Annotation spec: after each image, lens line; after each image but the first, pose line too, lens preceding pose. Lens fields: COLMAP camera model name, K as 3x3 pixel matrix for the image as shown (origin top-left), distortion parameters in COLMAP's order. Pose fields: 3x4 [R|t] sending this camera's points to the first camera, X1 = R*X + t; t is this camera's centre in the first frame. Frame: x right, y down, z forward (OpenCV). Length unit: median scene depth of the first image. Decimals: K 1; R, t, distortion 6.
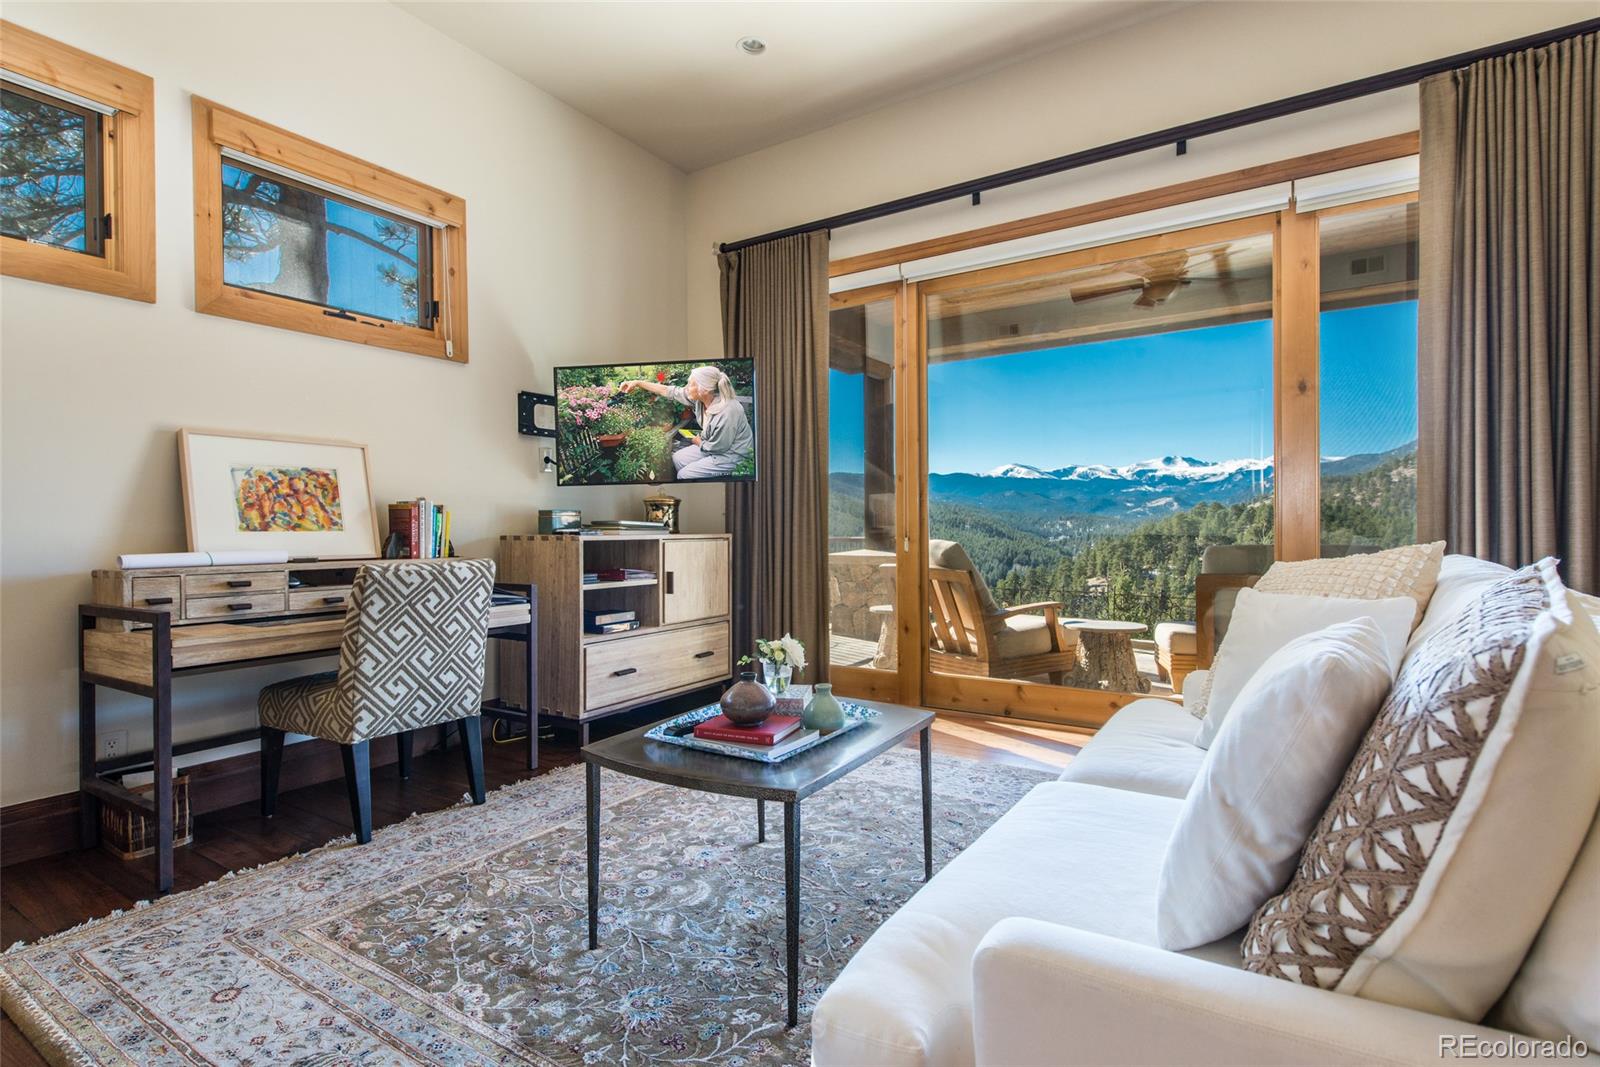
lens RADIAL K [[779.0, 0, 780.2], [0, 779.0, 535.1], [0, 0, 1]] dist [-0.002384, -0.000198]
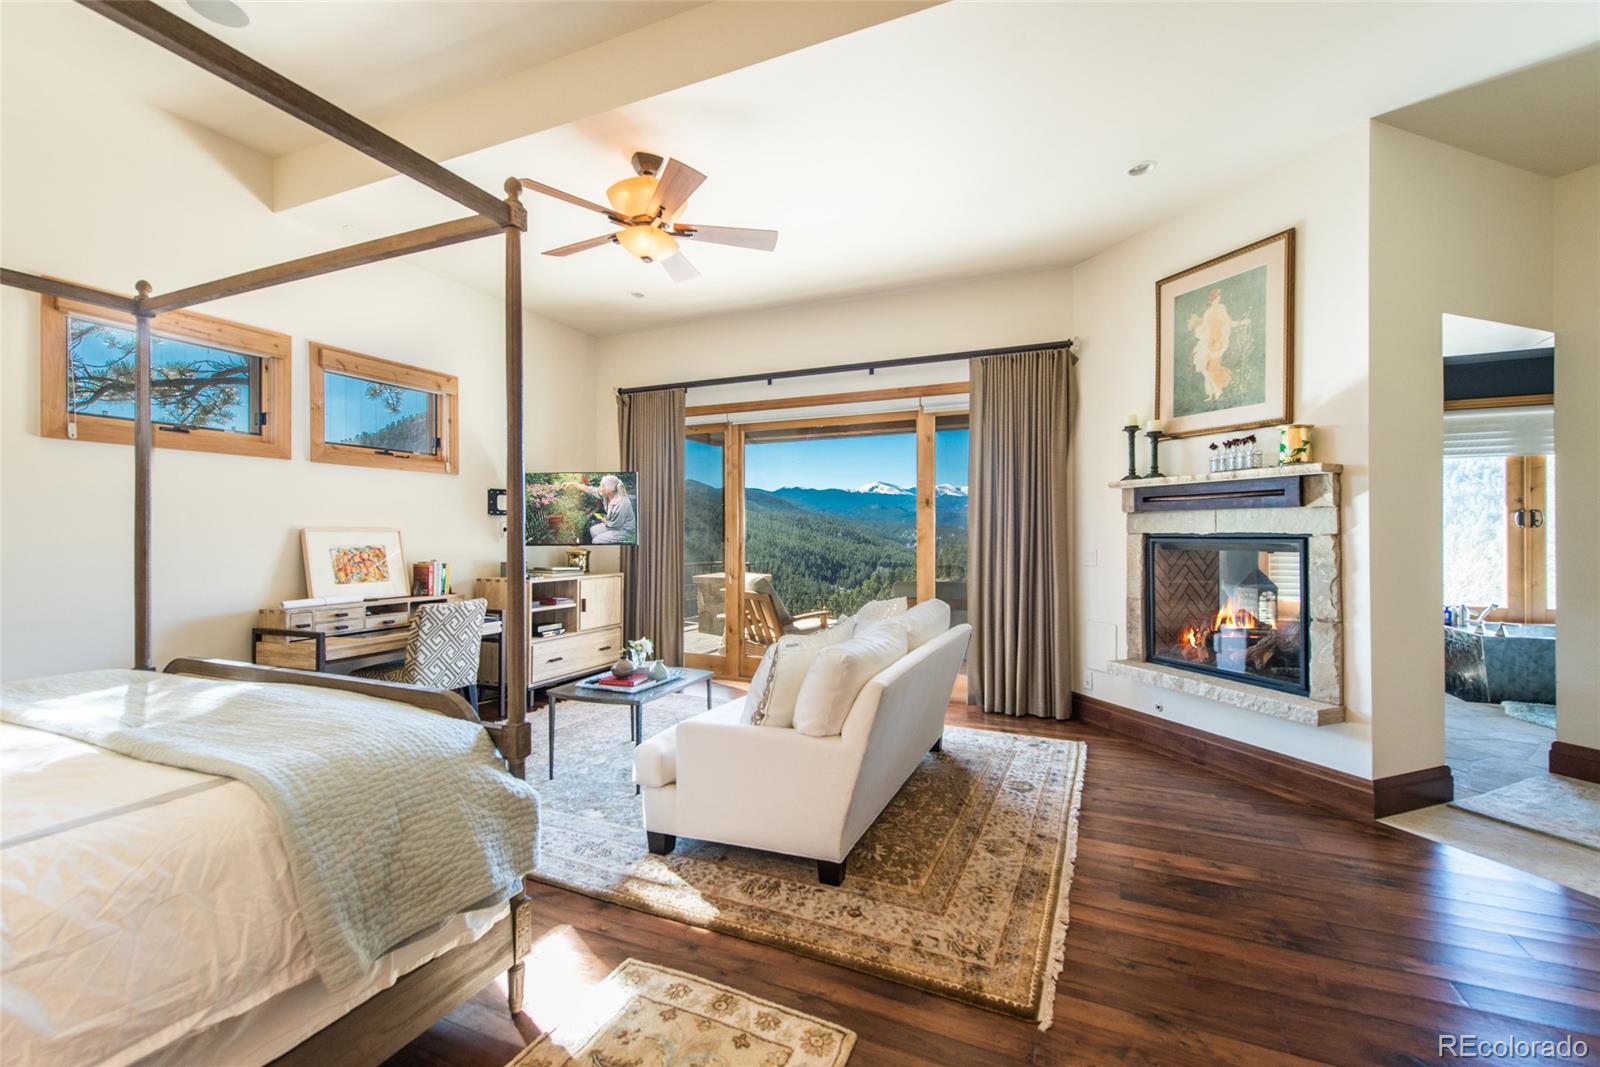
lens RADIAL K [[686.6, 0, 800.0], [0, 686.6, 533.5], [0, 0, 1]] dist [0.003762, 0.000019]
pose [[0.984718, 0.008002, 0.173973, 0.063415], [-0.006301, 0.999927, -0.010324, -0.089908], [-0.174043, 0.009070, 0.984696, -0.591437]]
